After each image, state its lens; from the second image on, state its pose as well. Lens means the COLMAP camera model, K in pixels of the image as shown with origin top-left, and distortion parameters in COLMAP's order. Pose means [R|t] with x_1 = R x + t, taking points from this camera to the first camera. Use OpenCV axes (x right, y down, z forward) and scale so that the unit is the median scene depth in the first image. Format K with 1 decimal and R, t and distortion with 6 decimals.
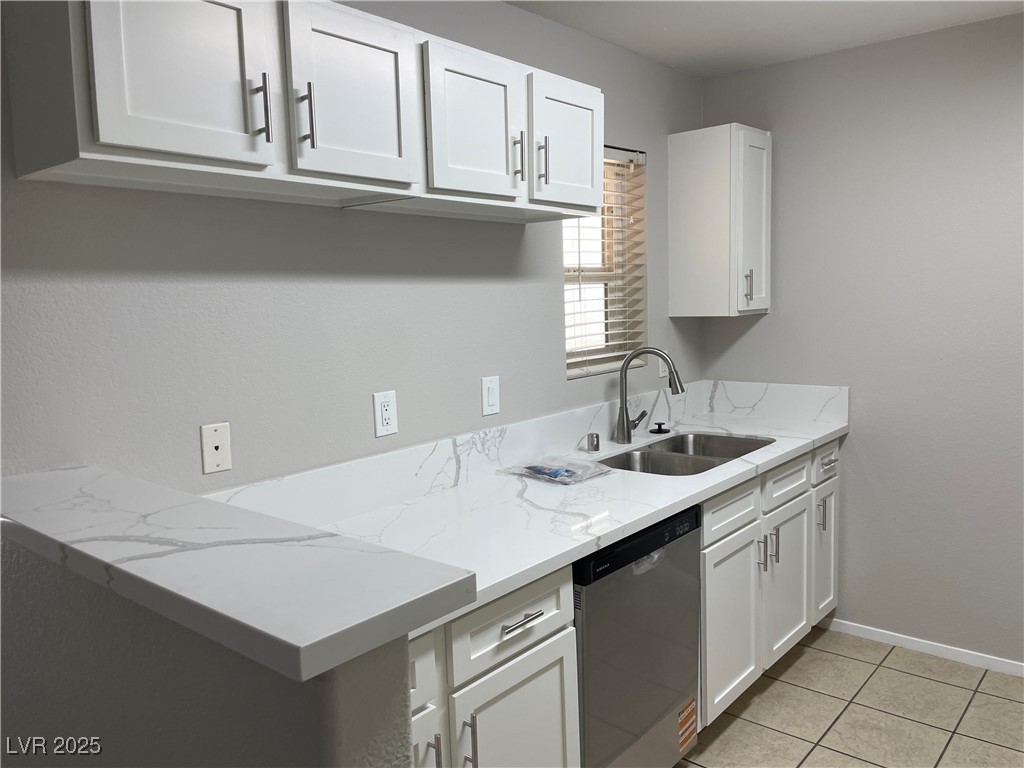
lens RADIAL K [[782.2, 0, 512.8], [0, 782.2, 386.1], [0, 0, 1]] dist [0.086089, -0.116403]
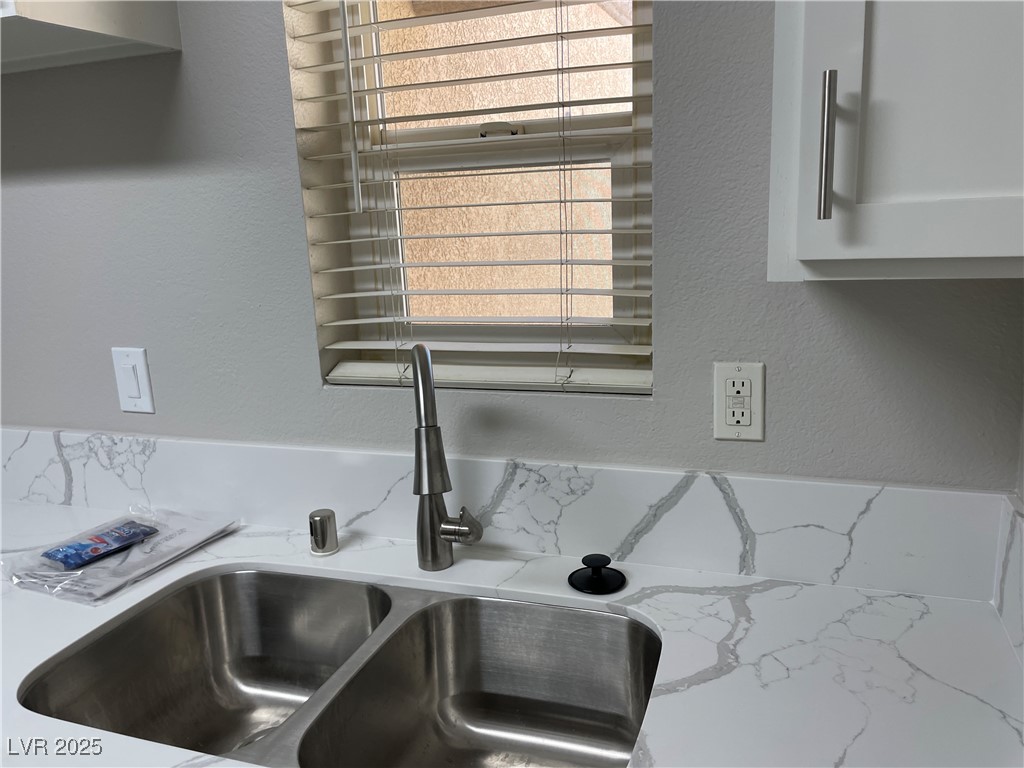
lens RADIAL K [[782.2, 0, 515.0], [0, 782.2, 393.9], [0, 0, 1]] dist [0.086089, -0.116403]
pose [[0.362748, 0.226716, -0.903888, 0.614029], [-0.079809, 0.973949, 0.212260, -0.126463], [0.928464, -0.004858, 0.371392, 1.065994]]
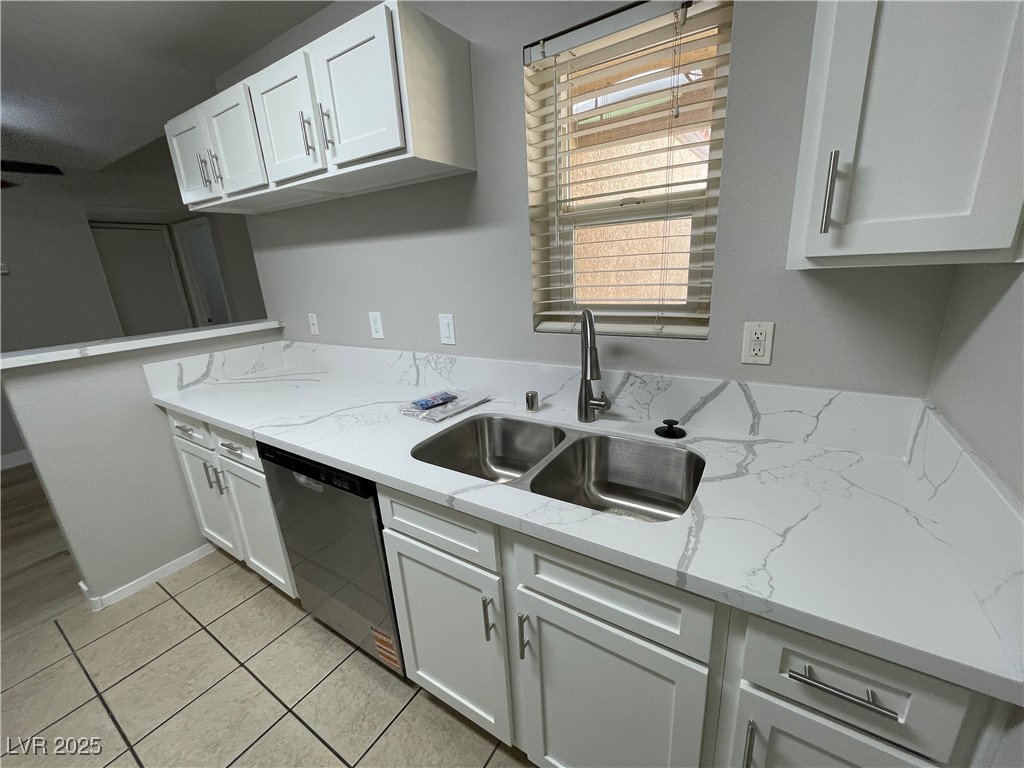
lens RADIAL K [[413.3, 0, 509.7], [0, 413.3, 384.5], [0, 0, 1]] dist [-0.001204, -0.000351]
pose [[0.129847, 0.304107, -0.943747, 0.650366], [-0.064731, 0.952375, 0.297981, -0.109655], [0.989419, 0.022398, 0.143348, 1.027475]]
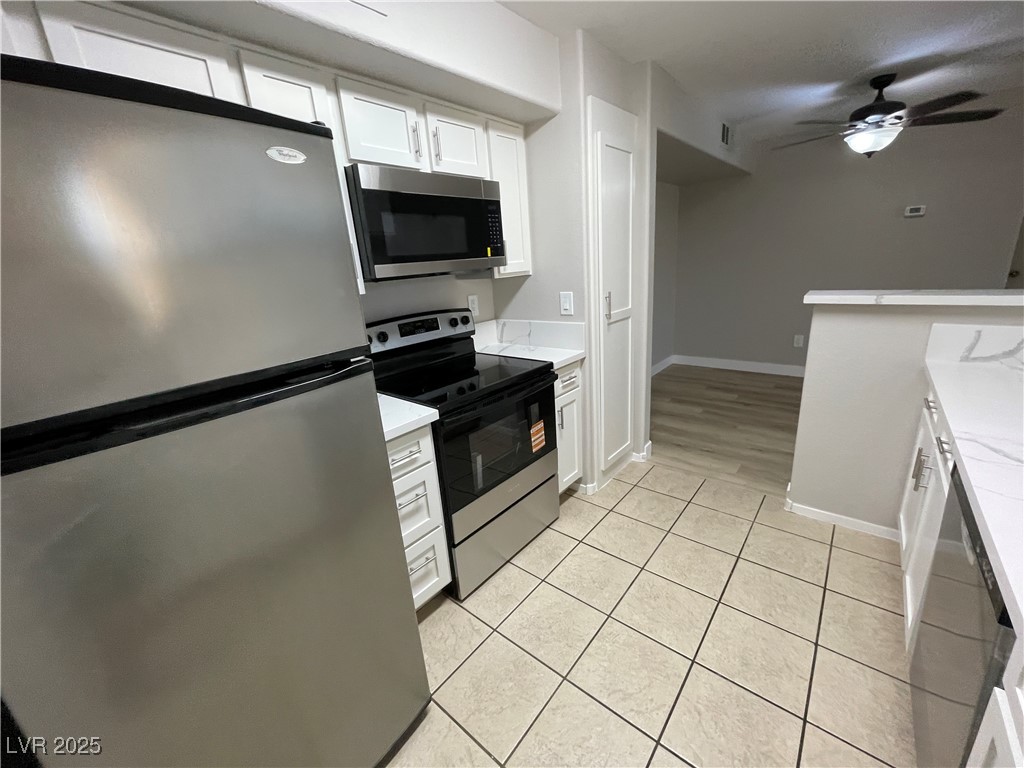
lens RADIAL K [[413.3, 0, 514.4], [0, 413.3, 385.3], [0, 0, 1]] dist [-0.001204, -0.000351]
pose [[-0.994607, 0.102971, 0.012423, 0.527333], [0.099389, 0.911997, 0.397974, -0.121496], [0.029651, 0.397063, -0.917312, 1.115674]]
